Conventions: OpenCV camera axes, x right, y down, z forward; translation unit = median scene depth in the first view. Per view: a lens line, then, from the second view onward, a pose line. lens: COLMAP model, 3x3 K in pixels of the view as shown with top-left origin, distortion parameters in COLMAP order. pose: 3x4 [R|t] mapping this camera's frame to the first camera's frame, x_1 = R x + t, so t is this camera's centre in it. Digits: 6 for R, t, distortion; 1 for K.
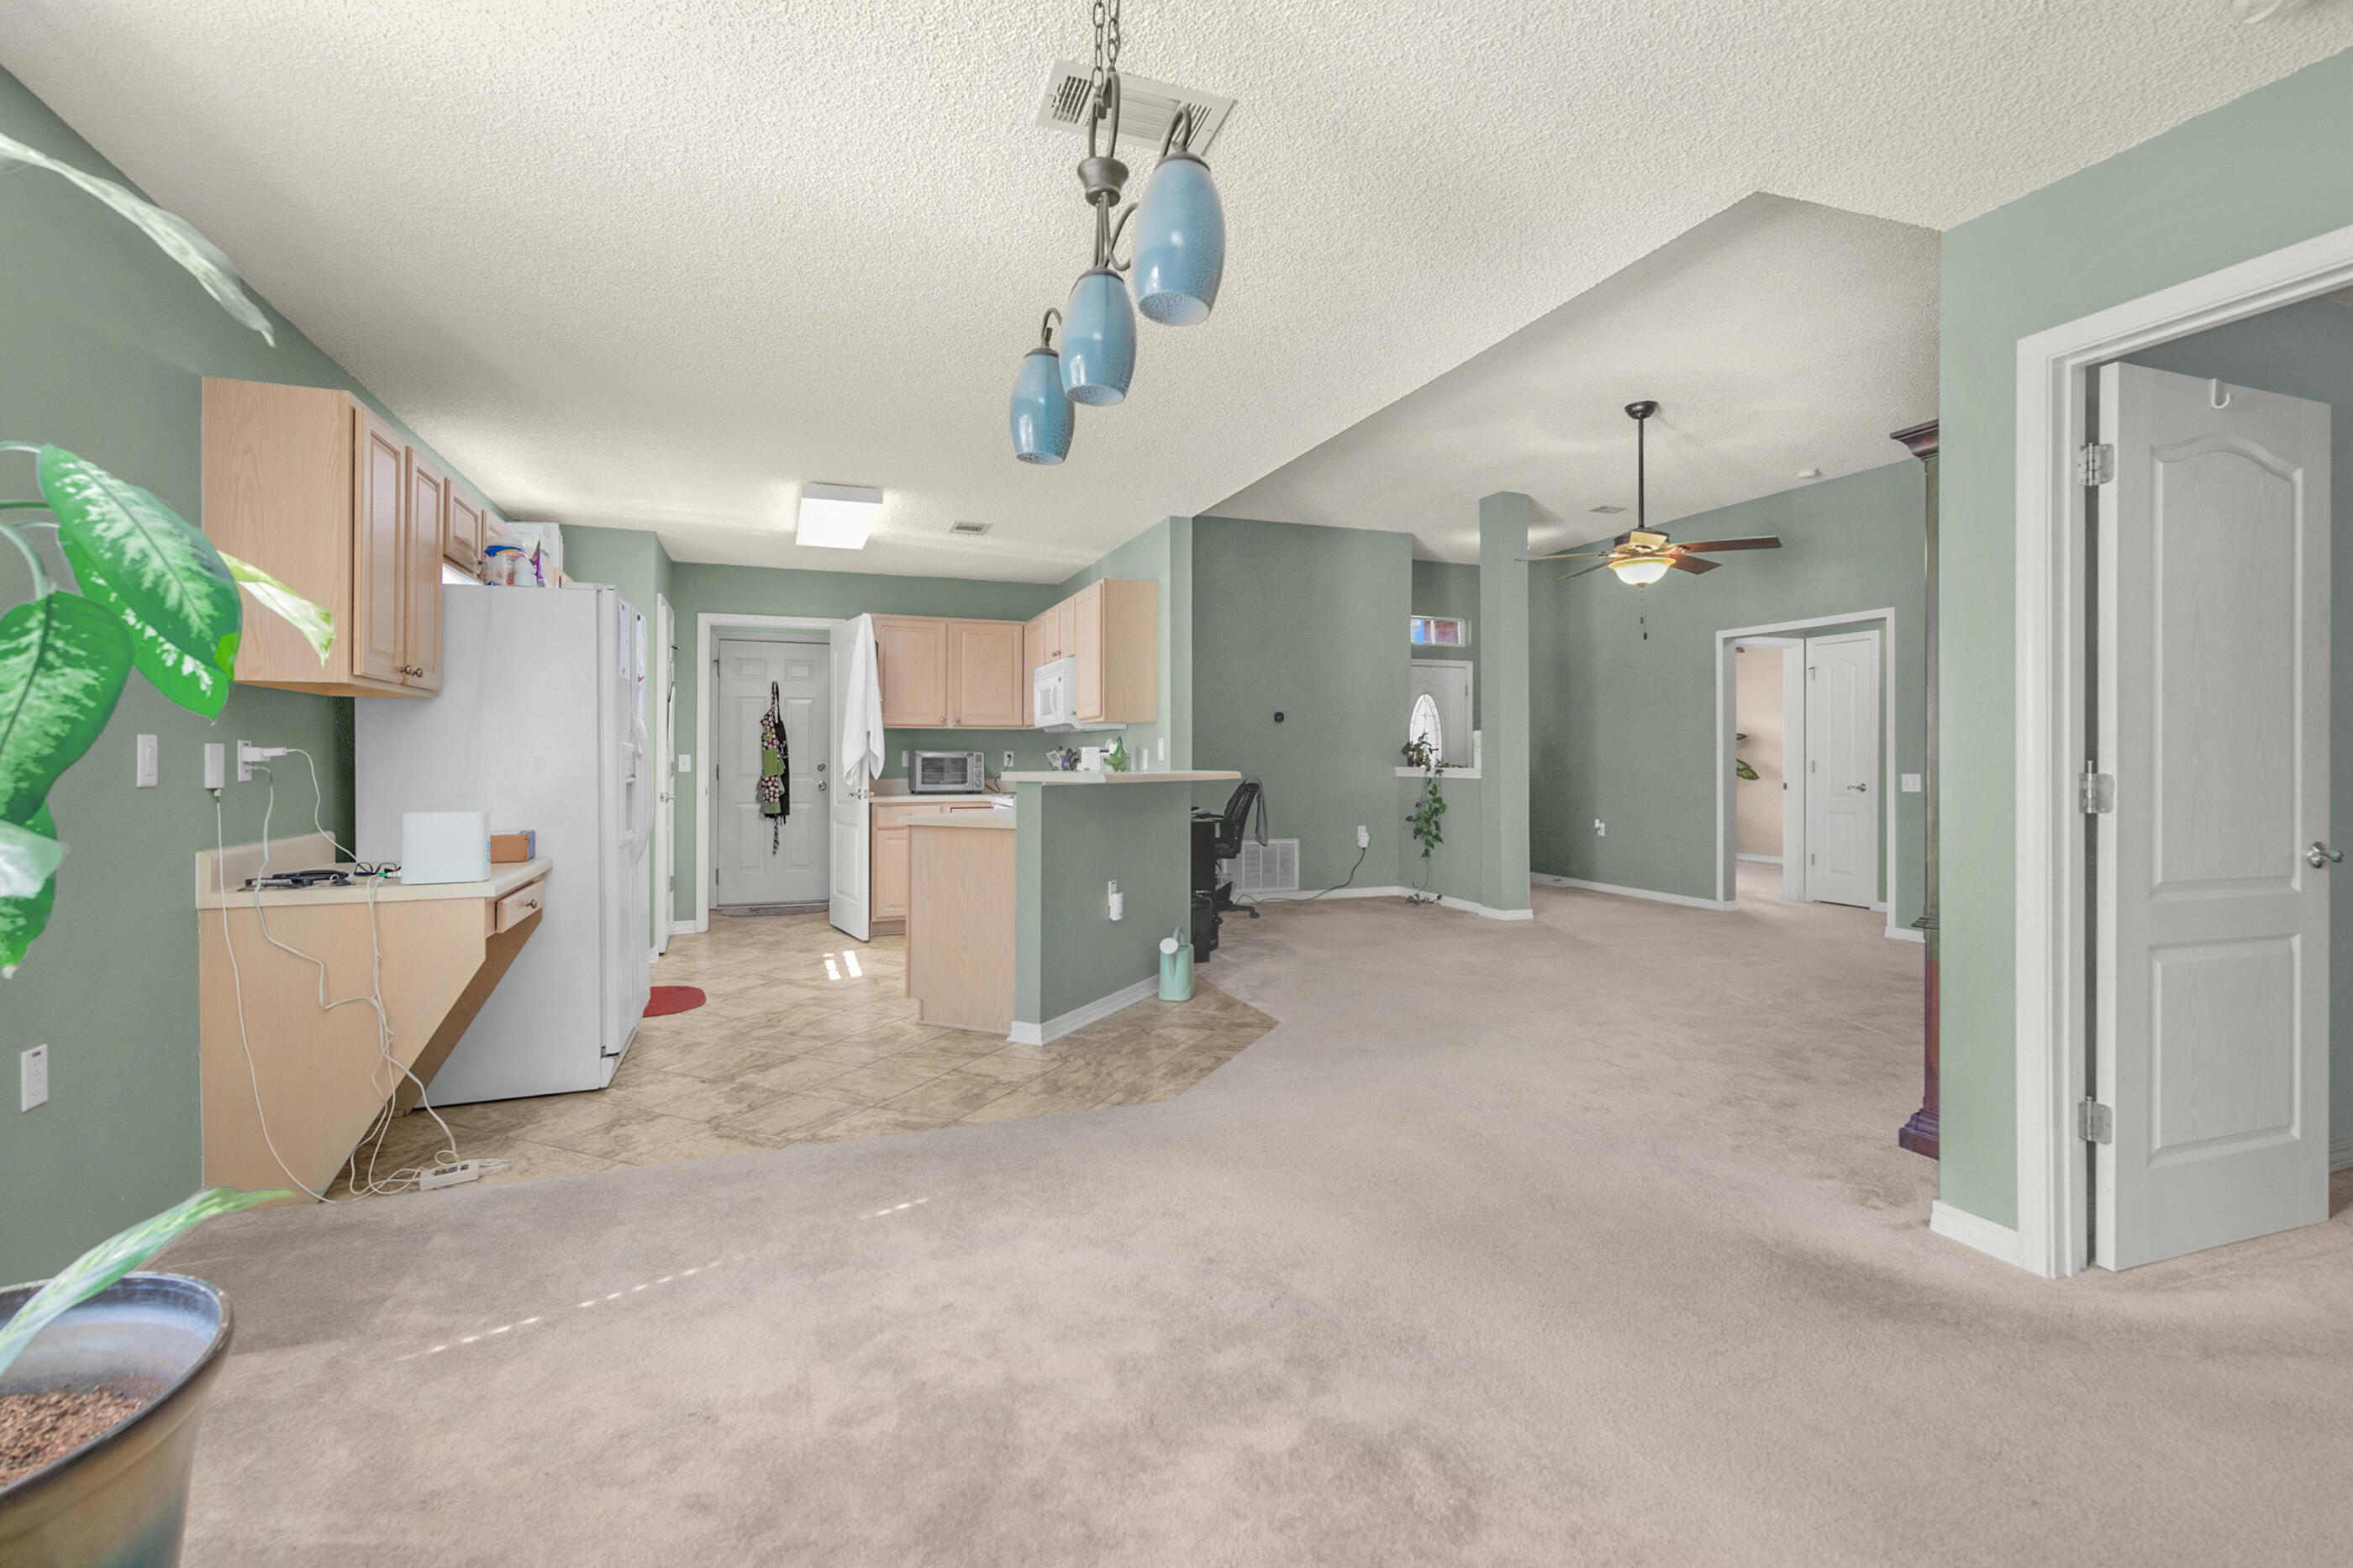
lens RADIAL K [[1029.2, 0, 1179.1], [0, 1029.2, 765.1], [0, 0, 1]] dist [-0.002418, -0.000491]
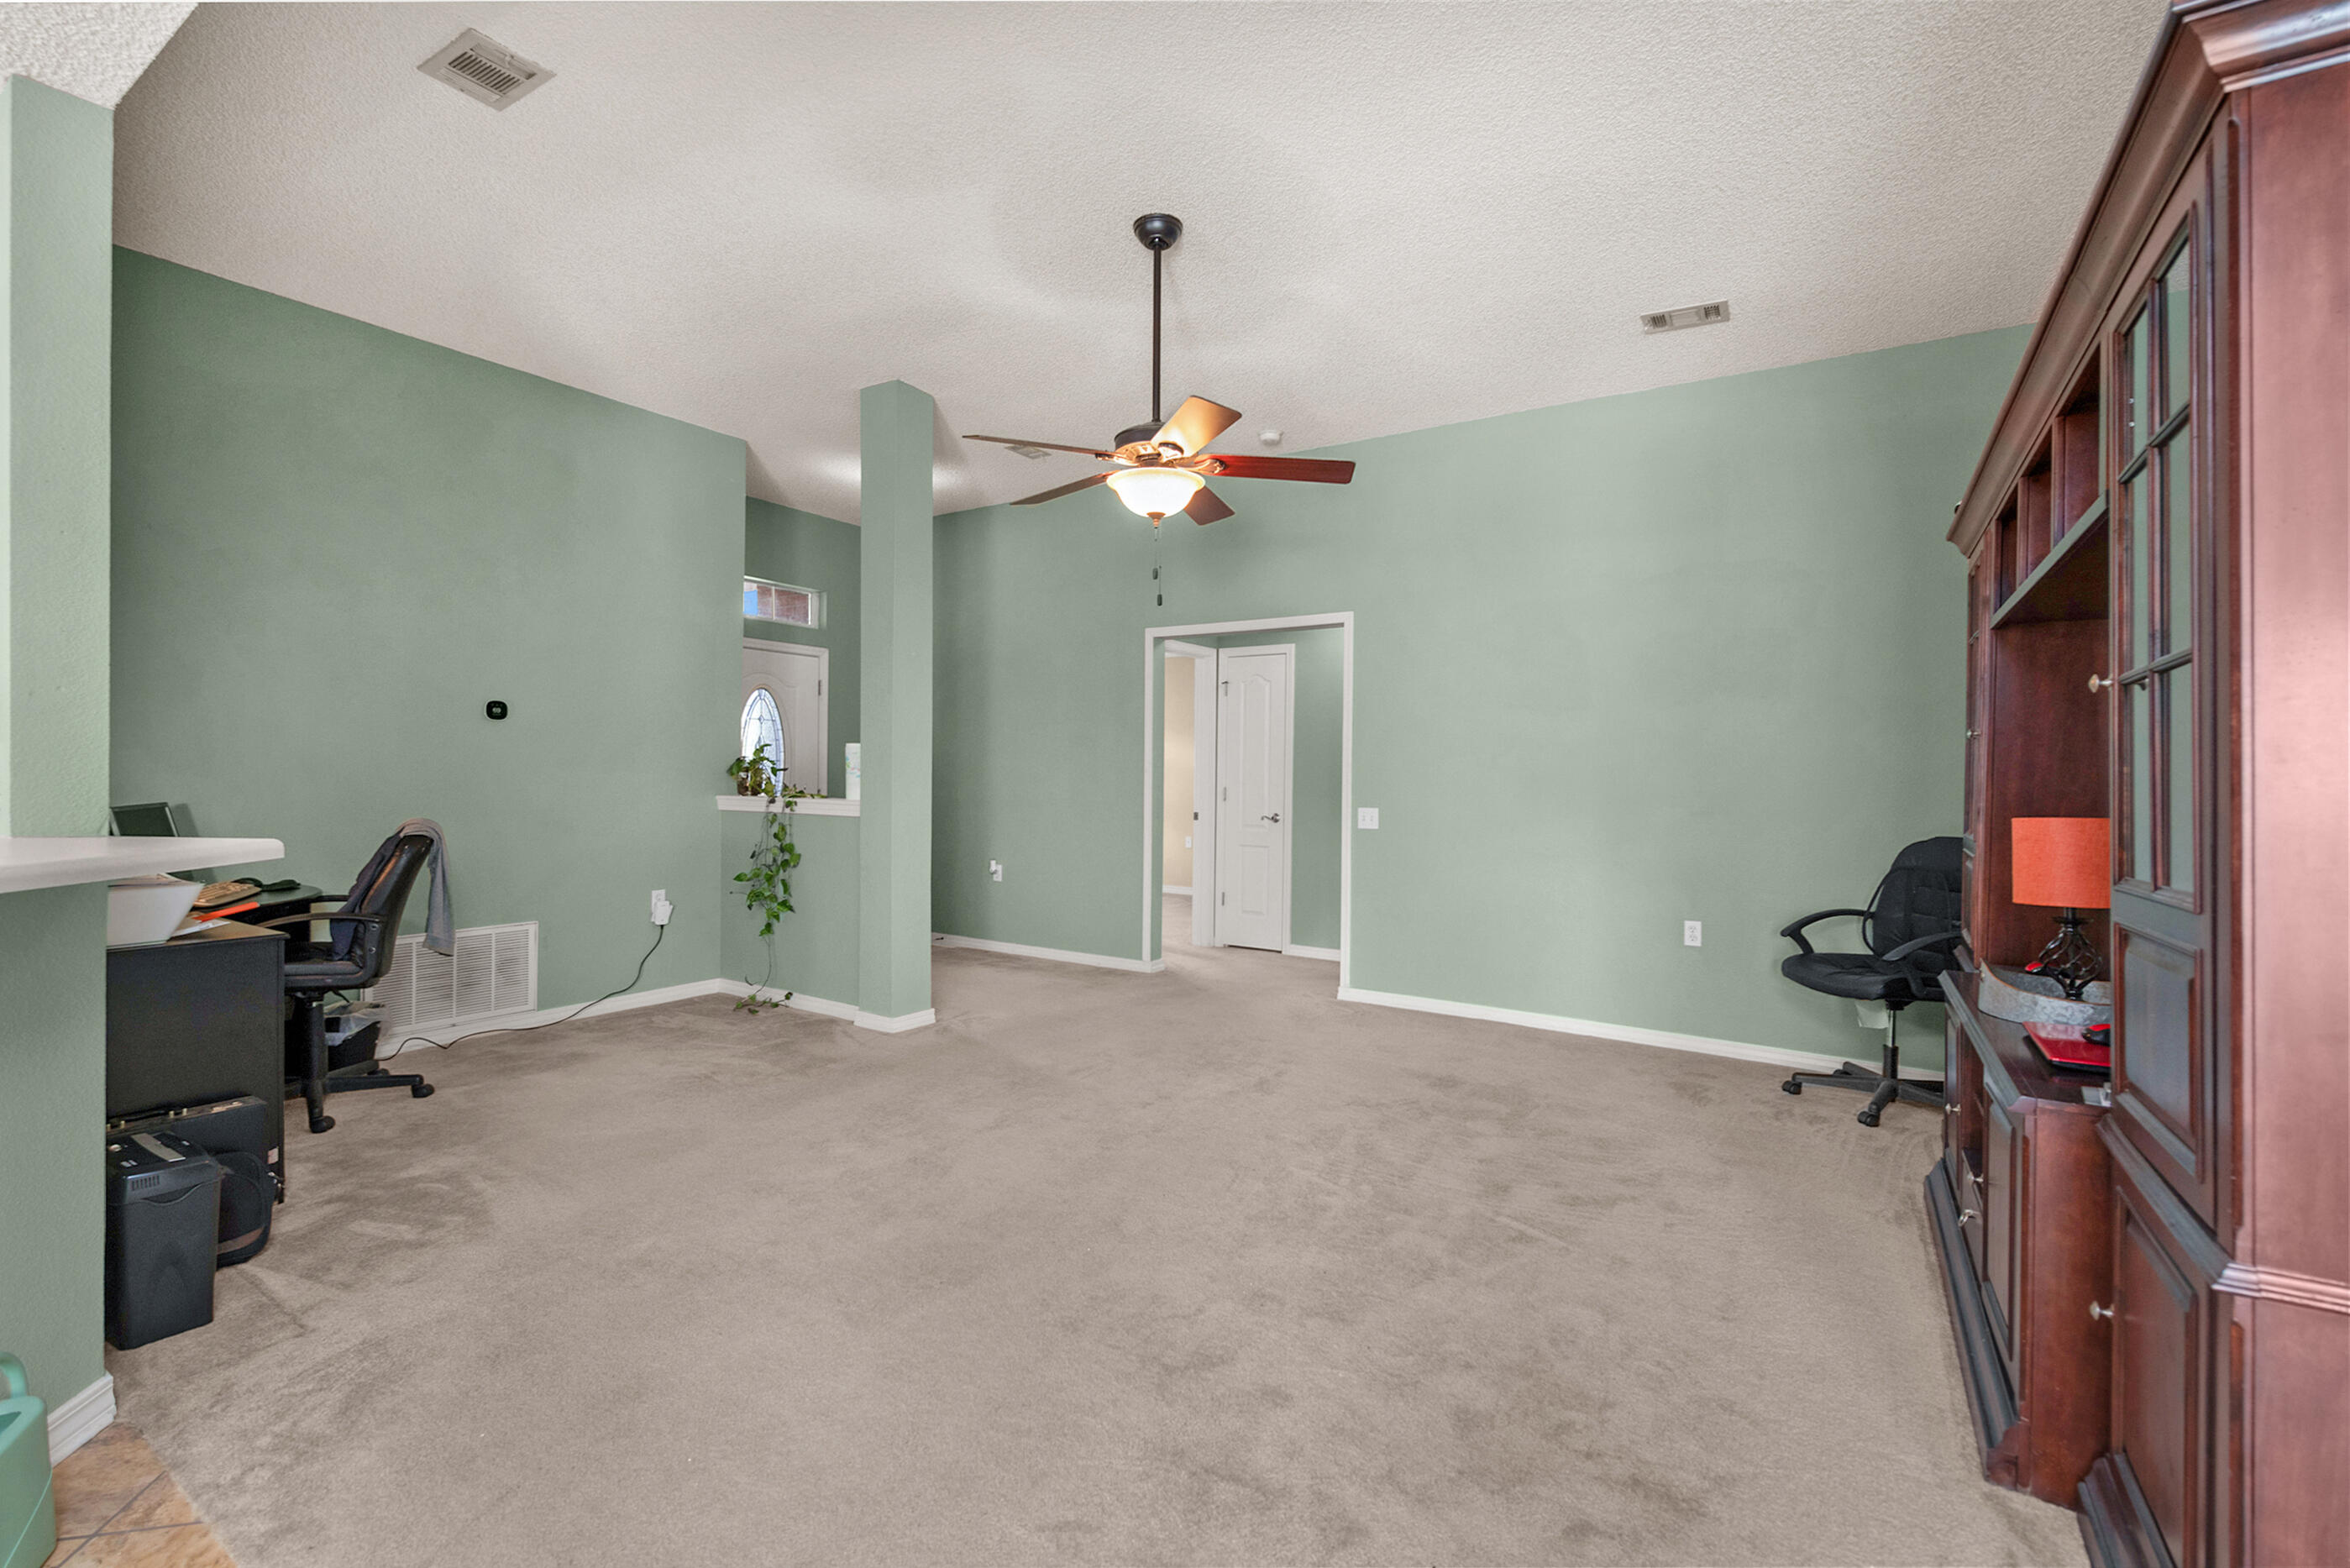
lens RADIAL K [[1027.9, 0, 1187.9], [0, 1027.9, 772.4], [0, 0, 1]] dist [-0.002418, -0.000491]
pose [[0.800934, 0.008992, 0.598686, 0.063524], [-0.006919, 0.999959, -0.005762, -0.011786], [-0.598713, 0.000473, 0.800963, 0.322814]]
